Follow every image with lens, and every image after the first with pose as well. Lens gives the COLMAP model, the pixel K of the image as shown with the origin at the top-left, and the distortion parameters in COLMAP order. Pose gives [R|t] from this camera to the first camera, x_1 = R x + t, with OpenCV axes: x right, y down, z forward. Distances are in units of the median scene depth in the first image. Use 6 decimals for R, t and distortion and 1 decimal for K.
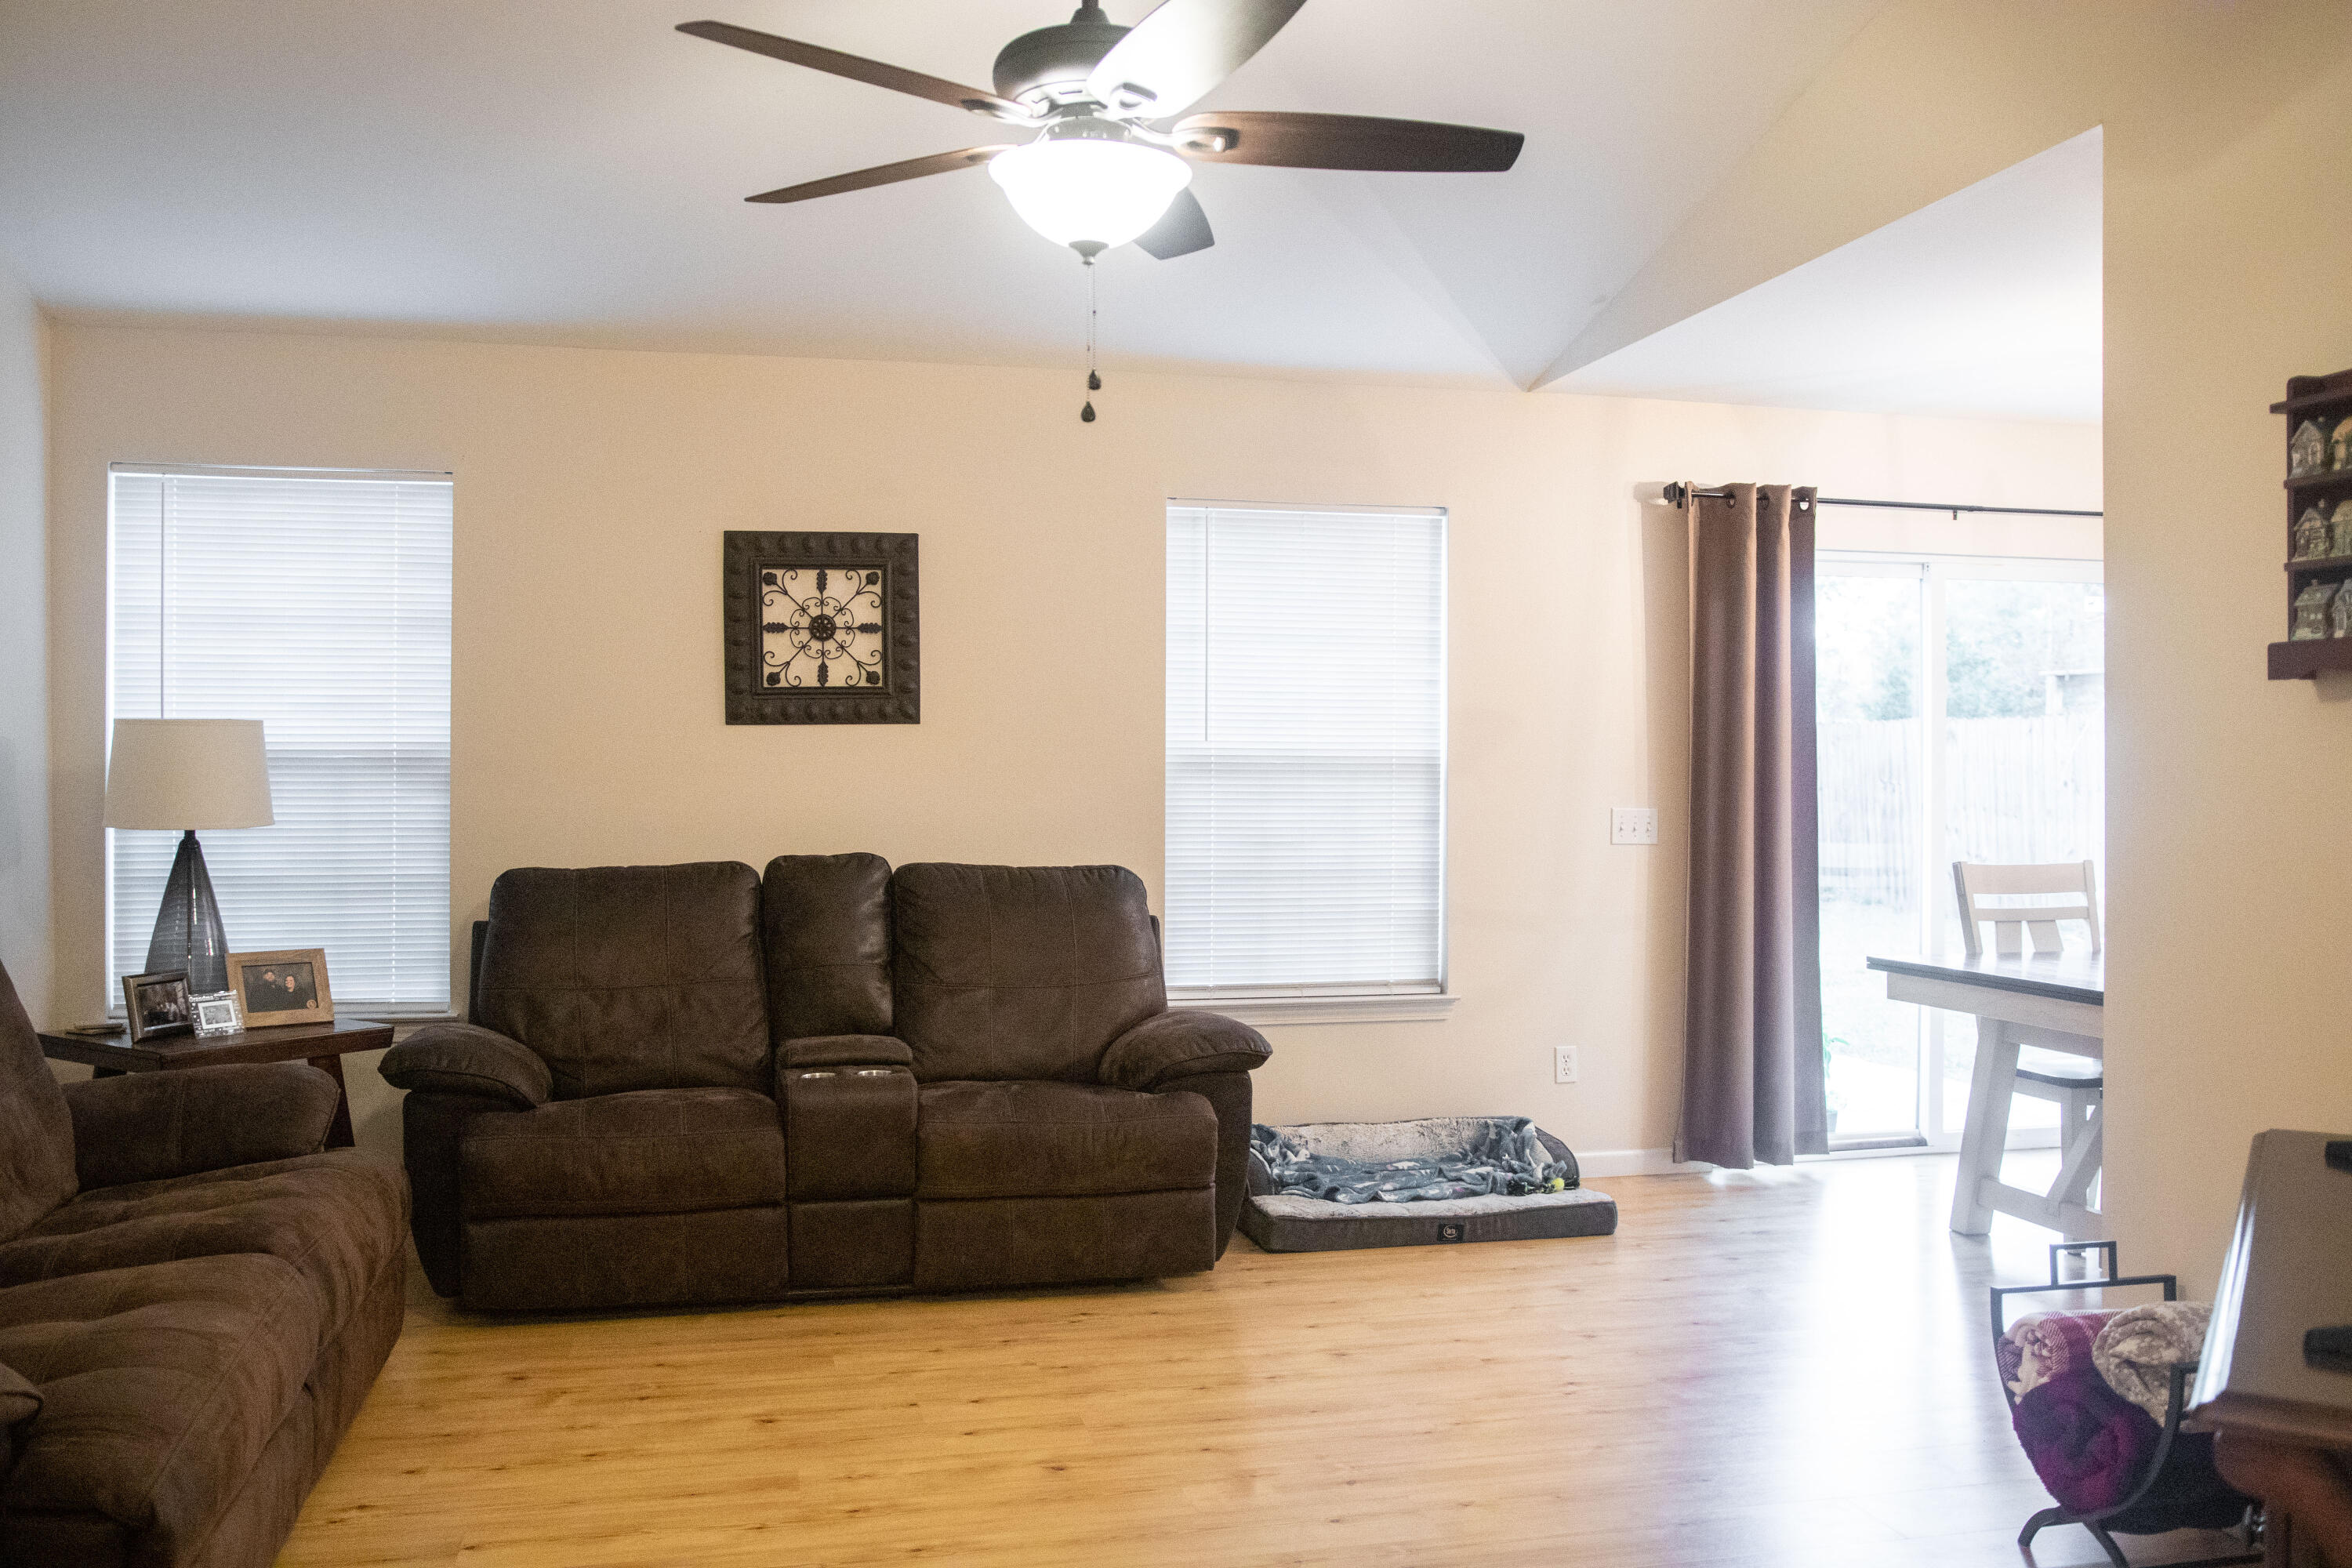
lens RADIAL K [[1975.7, 0, 1191.3], [0, 1975.7, 794.1], [0, 0, 1]] dist [-0.098329, 0.094762]
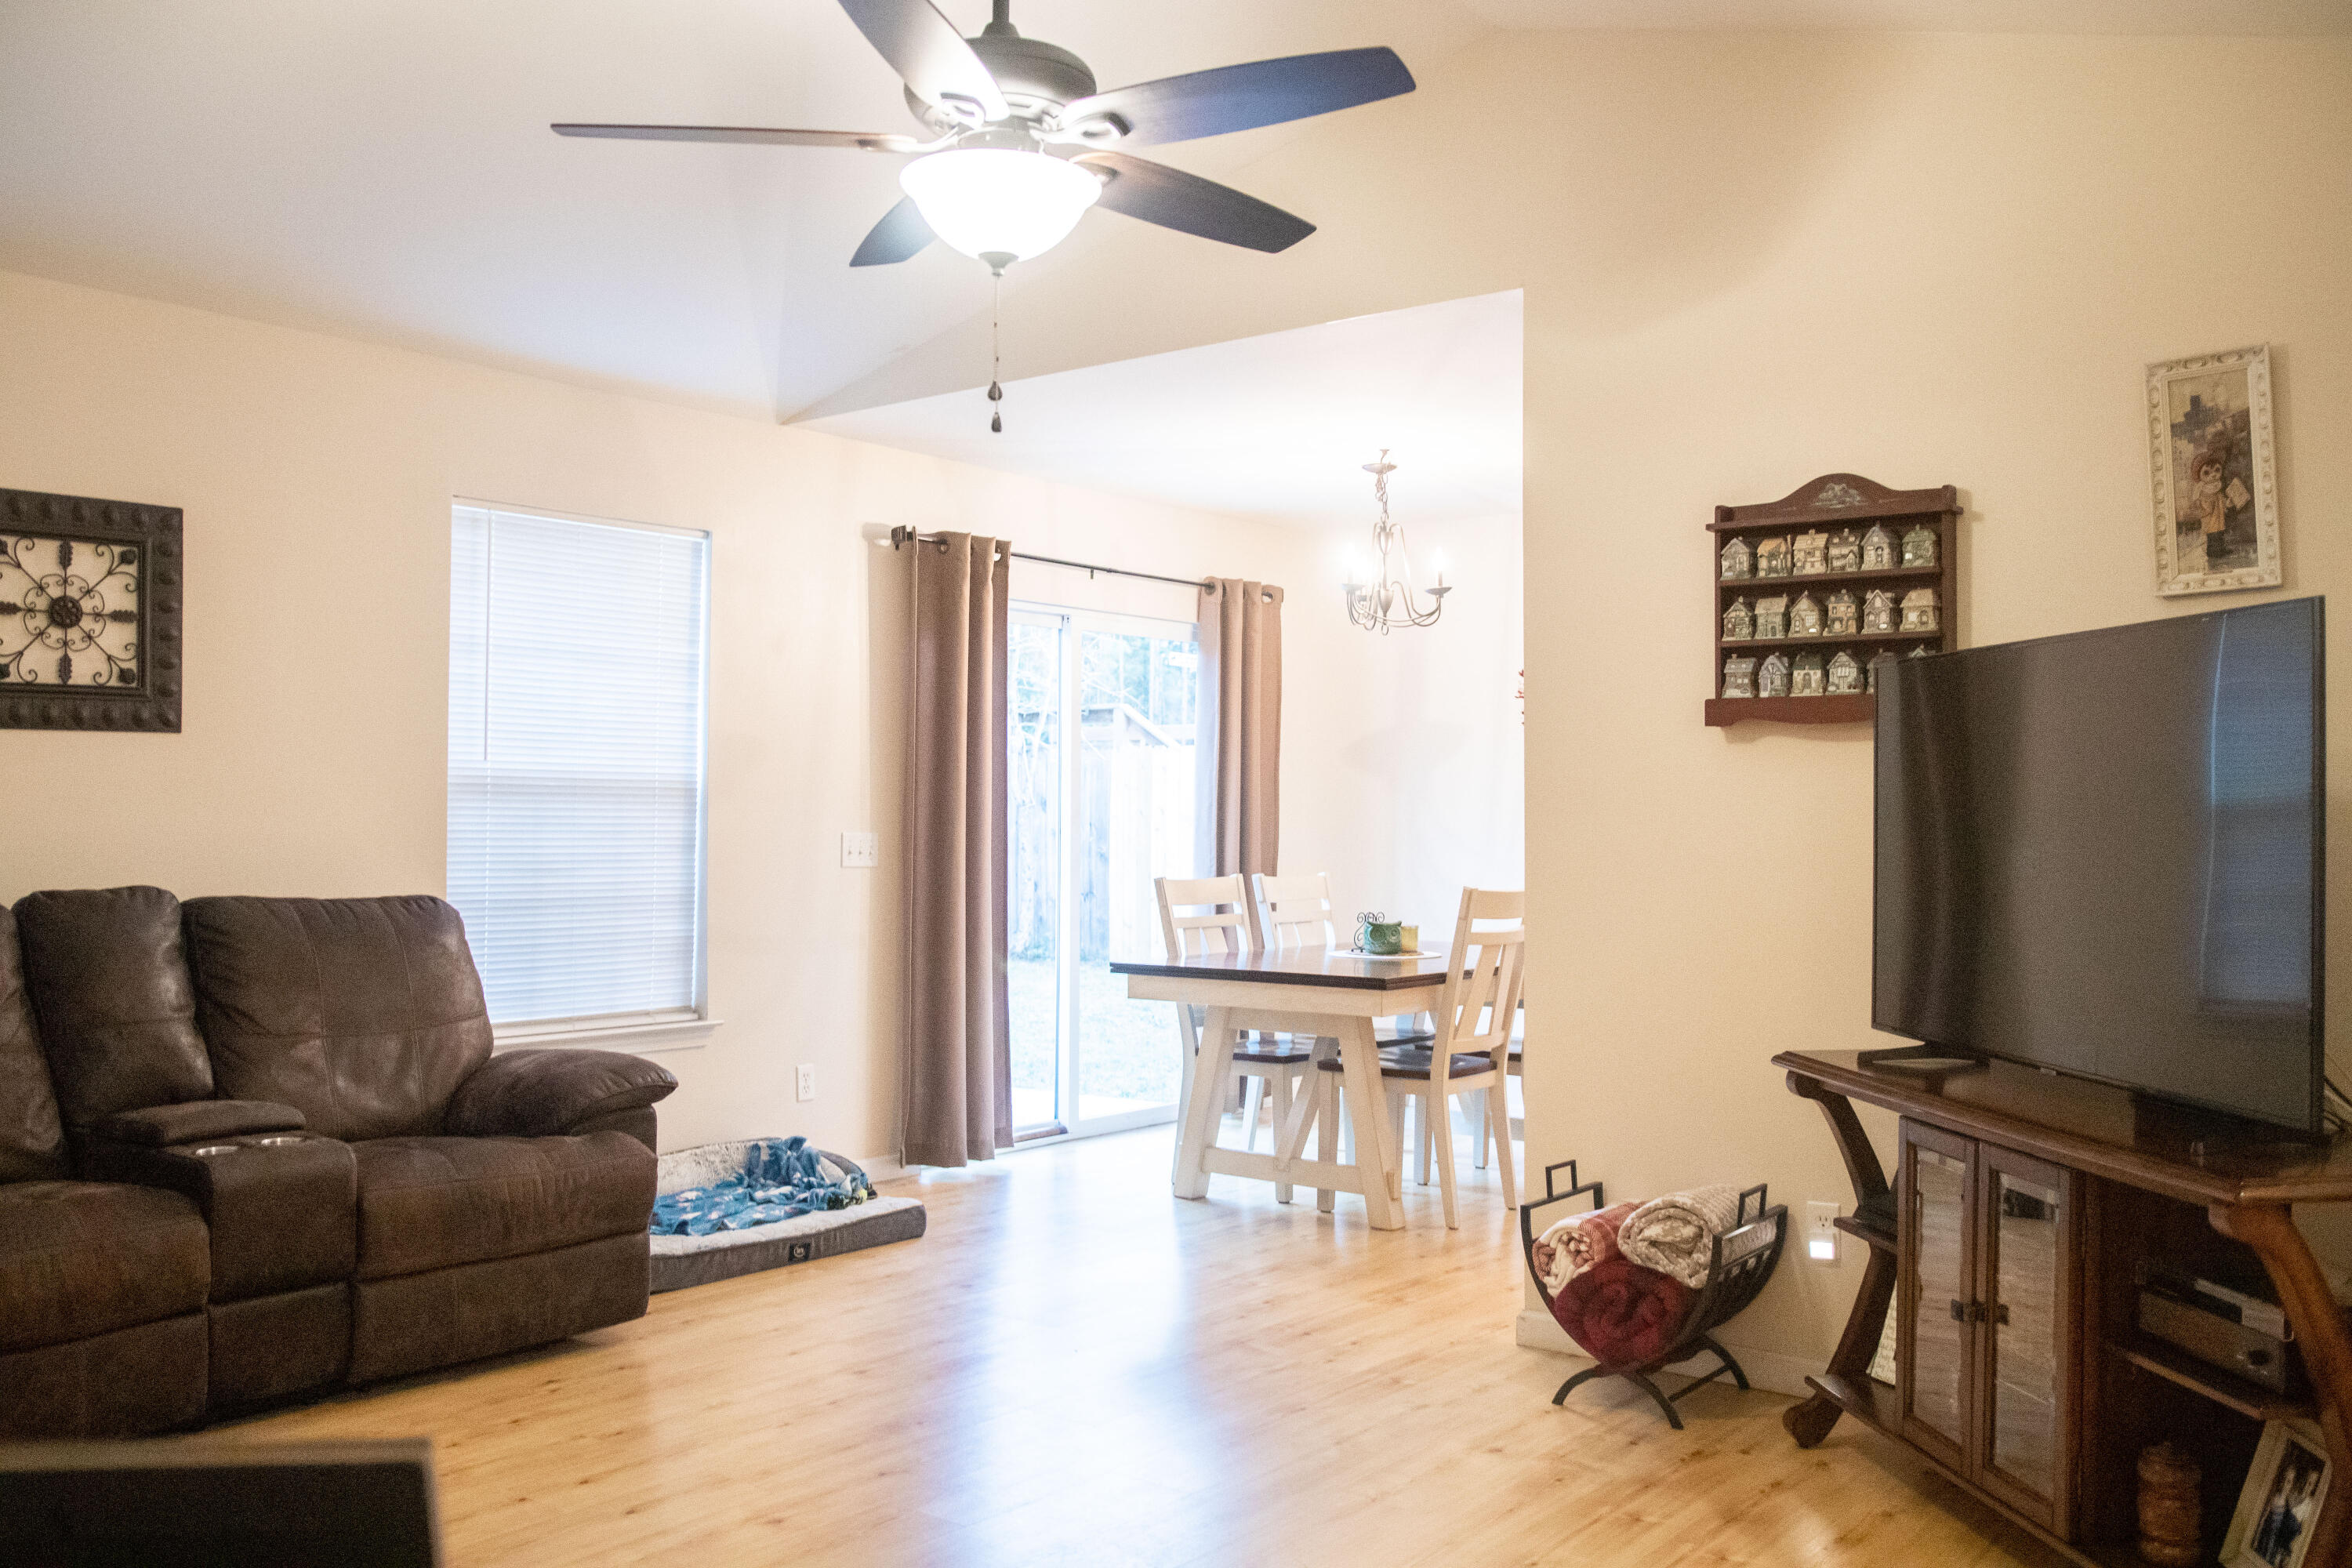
lens RADIAL K [[1953.8, 0, 1171.9], [0, 1953.8, 791.3], [0, 0, 1]] dist [-0.091349, 0.070987]
pose [[0.781751, 0.010474, 0.623503, -0.334024], [0.002716, 0.999792, -0.020200, 0.007520], [-0.623585, 0.017484, 0.781560, 0.097448]]
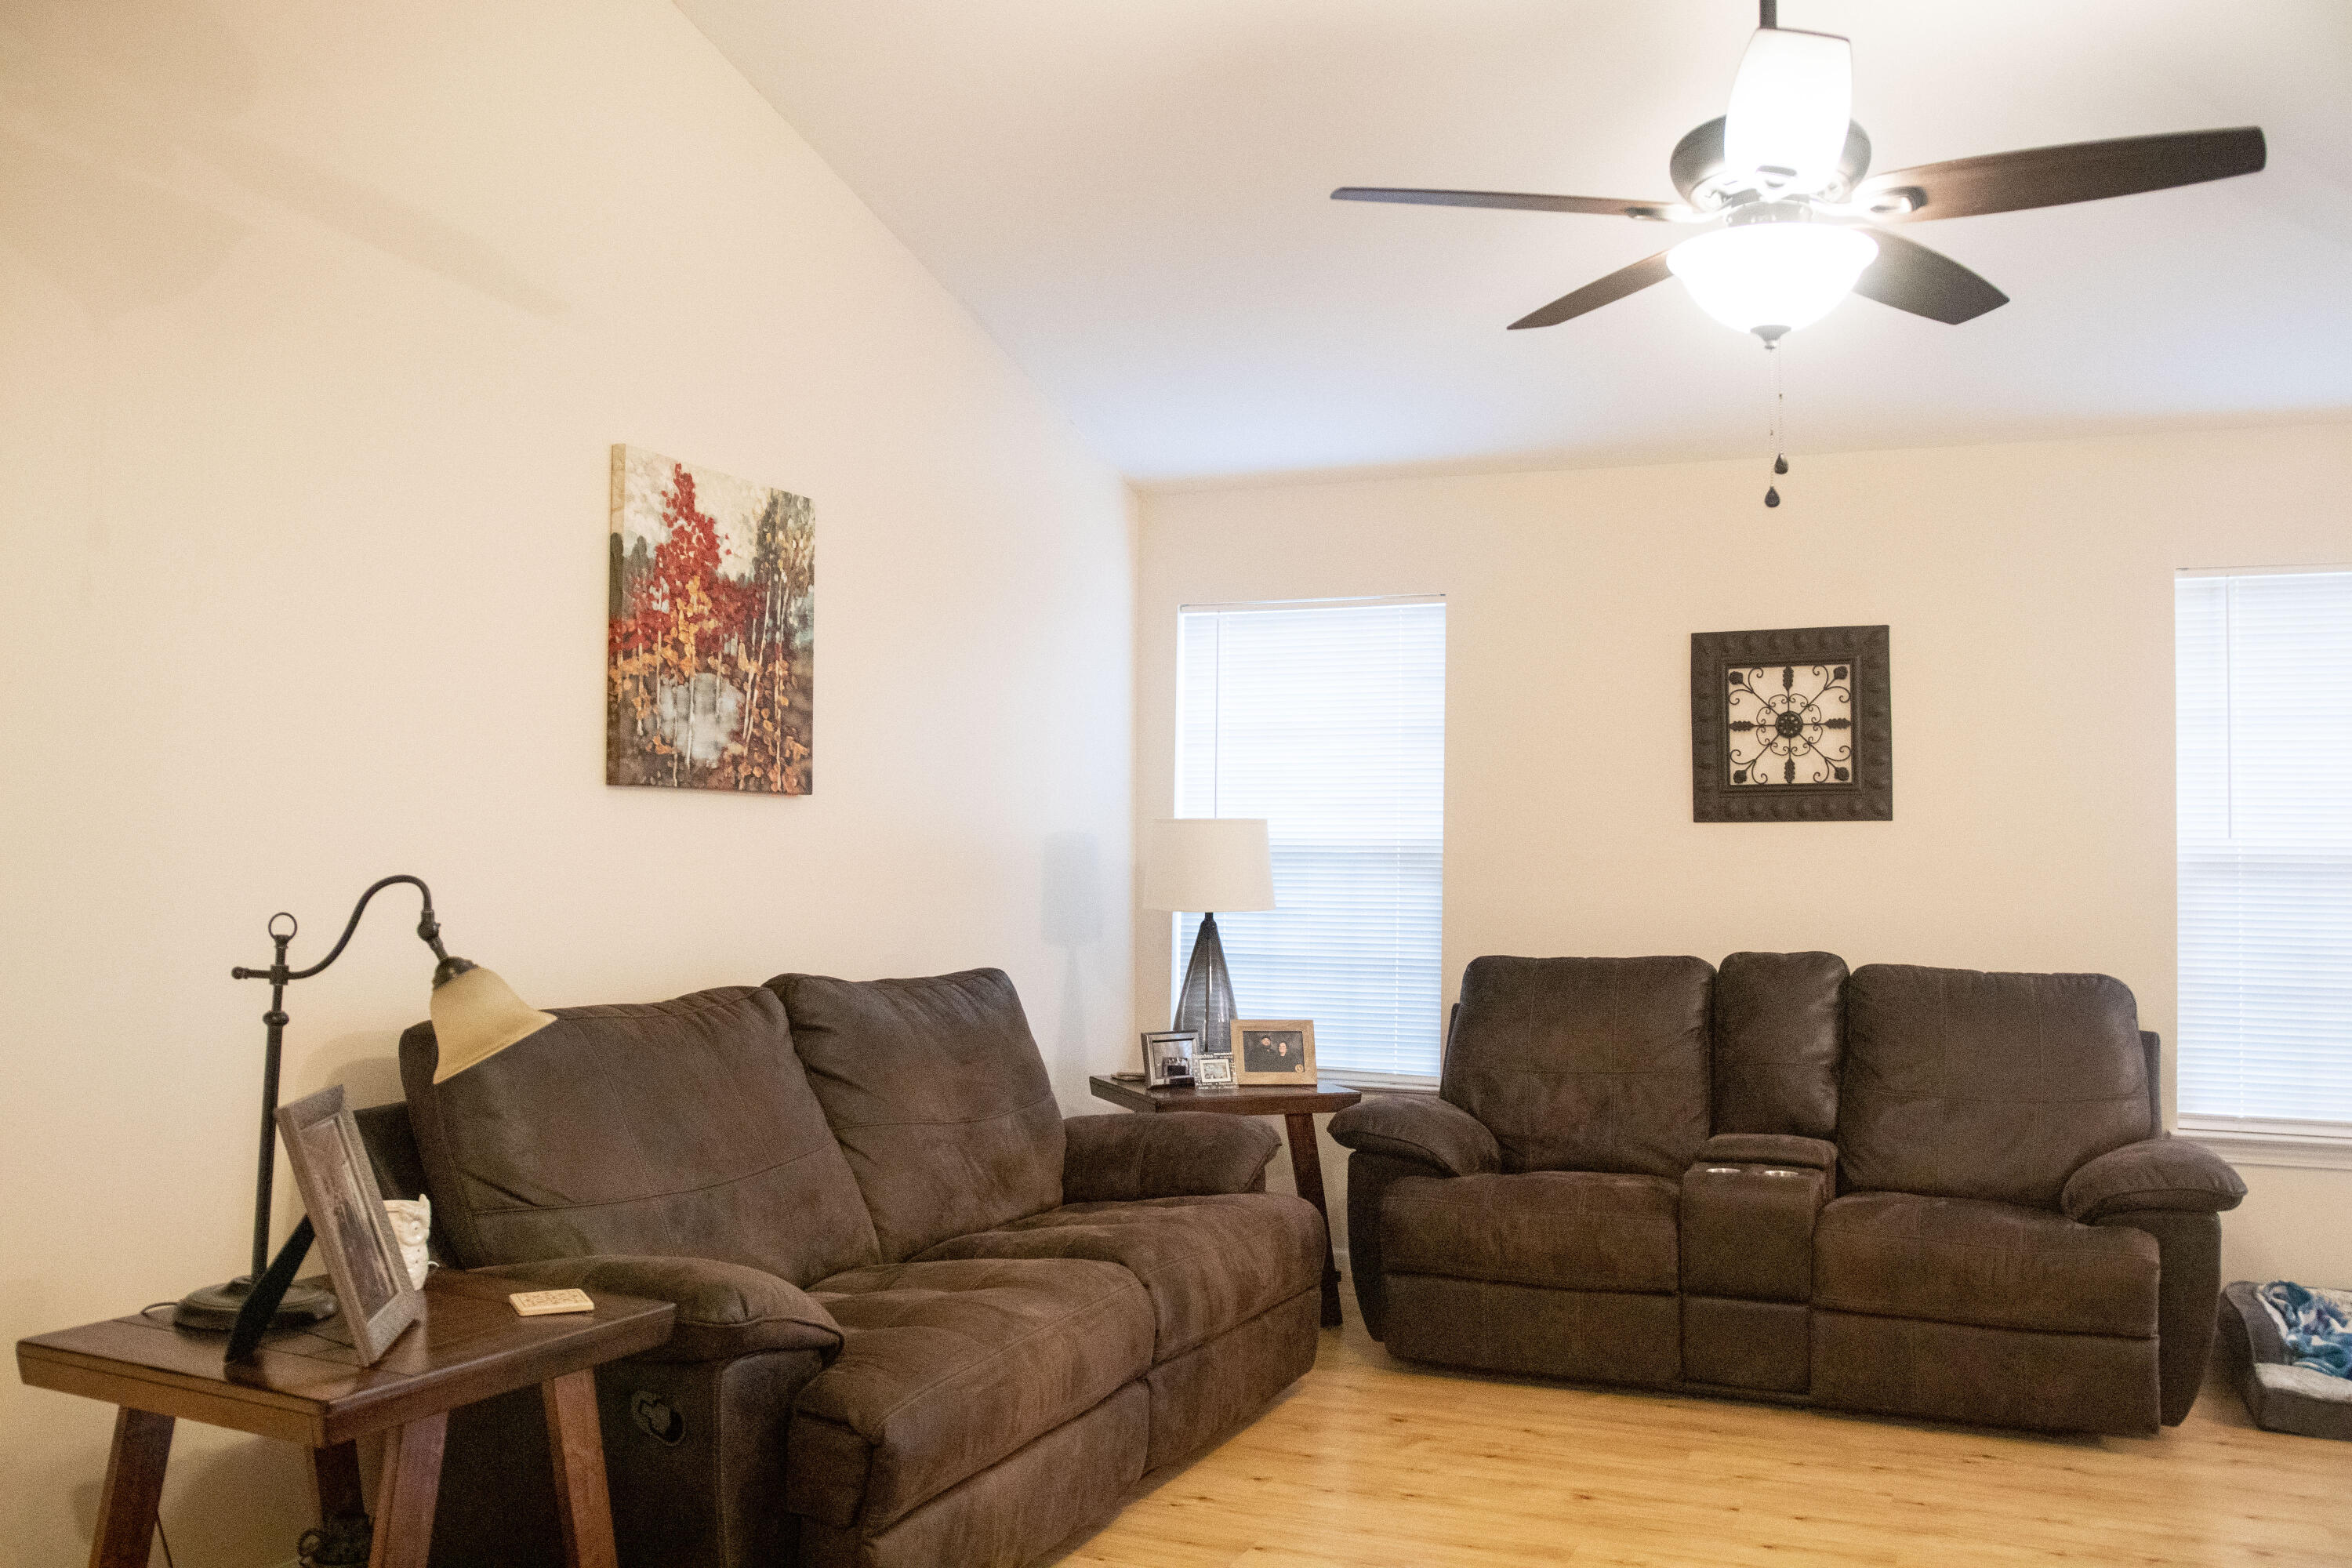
lens RADIAL K [[1966.0, 0, 1175.4], [0, 1966.0, 804.7], [0, 0, 1]] dist [-0.087641, 0.077563]
pose [[0.801739, -0.010666, -0.597579, 0.158781], [-0.017955, 0.998960, -0.041920, 0.003022], [0.597404, 0.044338, 0.800713, 0.026803]]
